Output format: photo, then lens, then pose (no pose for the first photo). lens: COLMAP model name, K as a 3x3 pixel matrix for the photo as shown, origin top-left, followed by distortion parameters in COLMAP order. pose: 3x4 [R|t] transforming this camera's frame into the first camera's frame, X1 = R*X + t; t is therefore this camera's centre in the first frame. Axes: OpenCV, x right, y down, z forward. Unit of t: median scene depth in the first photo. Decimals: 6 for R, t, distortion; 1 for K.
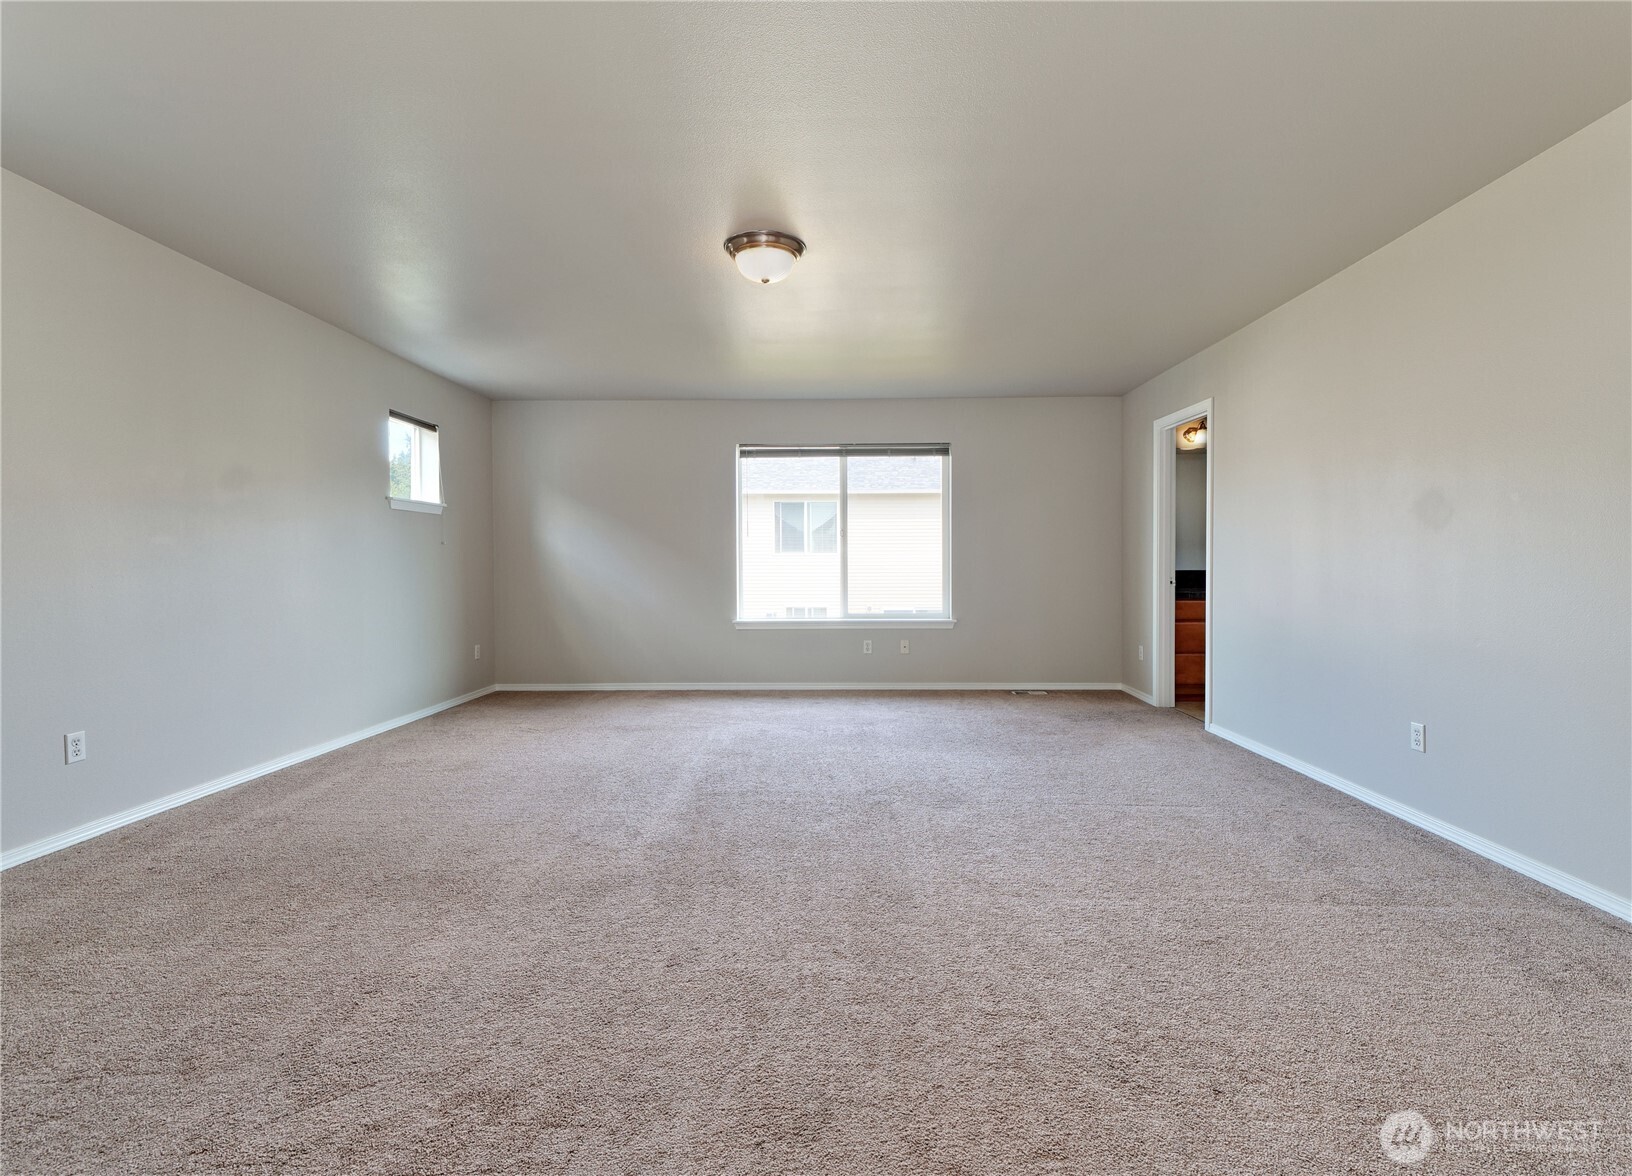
lens RADIAL K [[739.0, 0, 817.2], [0, 739.0, 570.3], [0, 0, 1]] dist [0.021354, -0.000066]
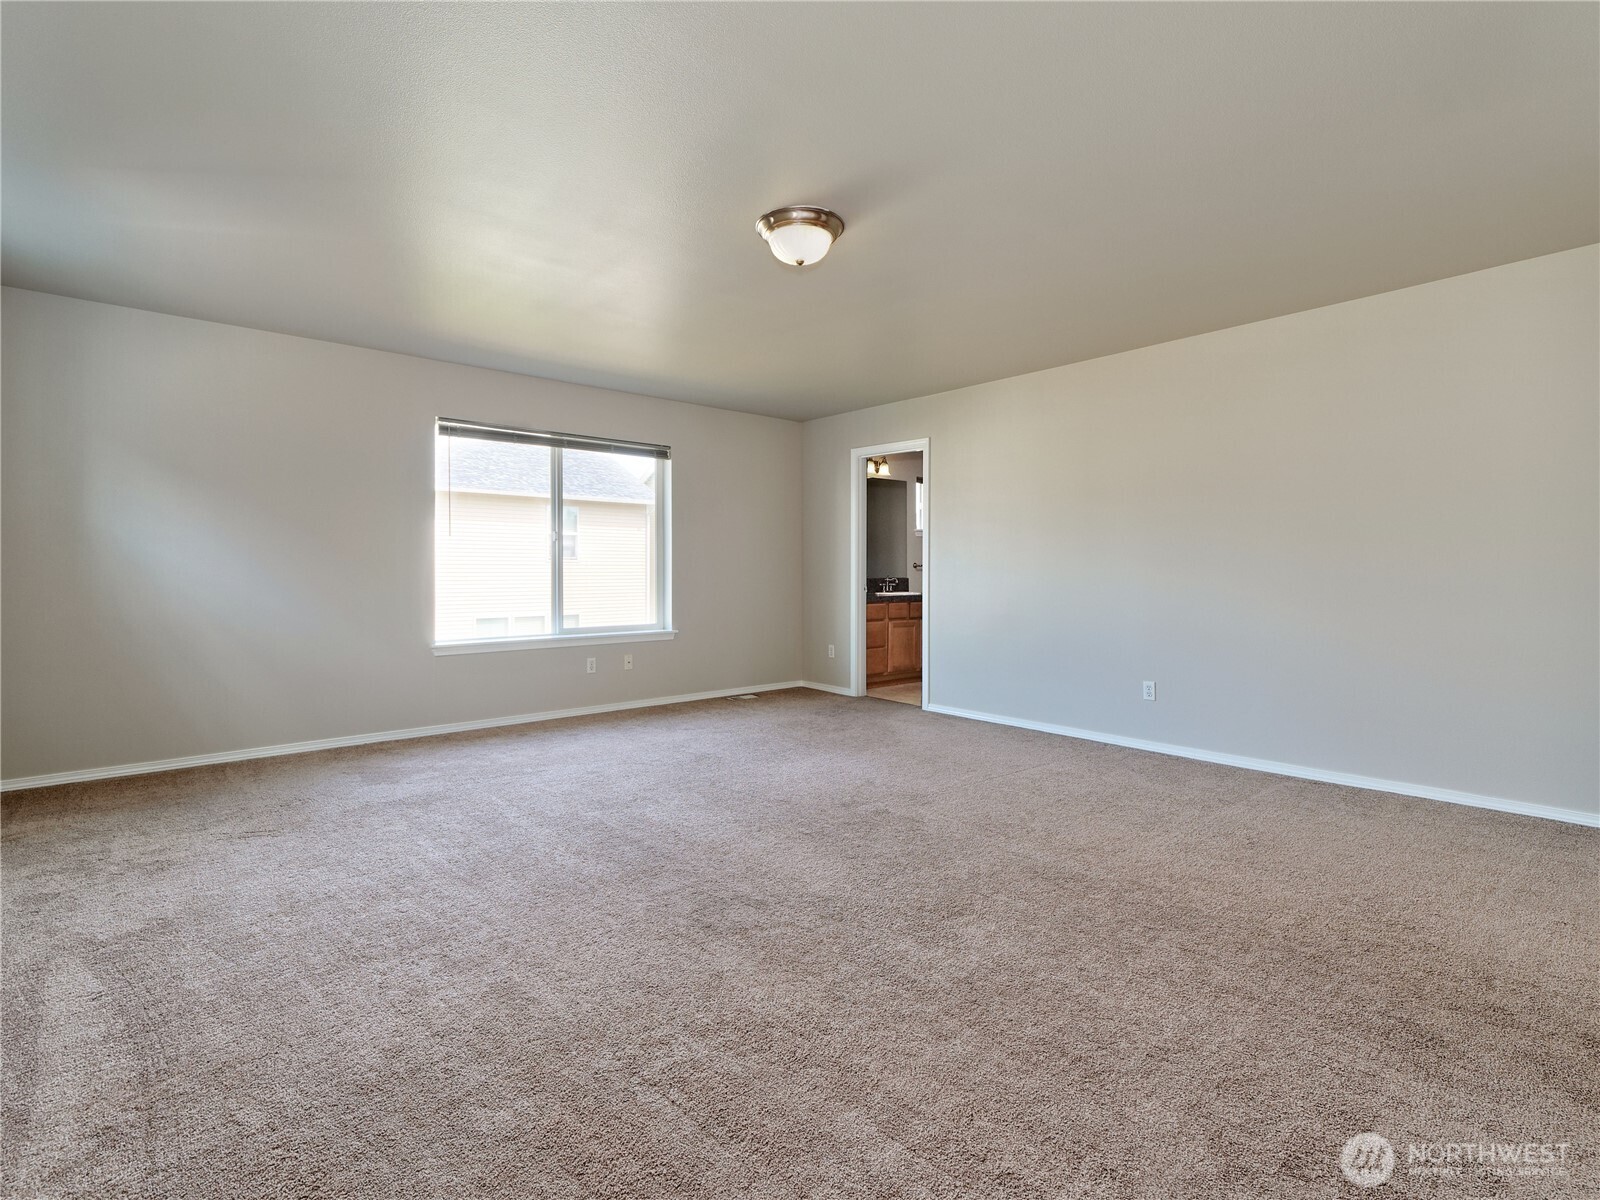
lens RADIAL K [[757.7, 0, 798.9], [0, 757.7, 577.7], [0, 0, 1]] dist [0.000681, 0.000042]
pose [[0.751836, -0.001478, 0.659349, -0.345829], [0.000249, 0.999998, 0.001957, -0.003550], [-0.659350, -0.001307, 0.751835, 0.153546]]
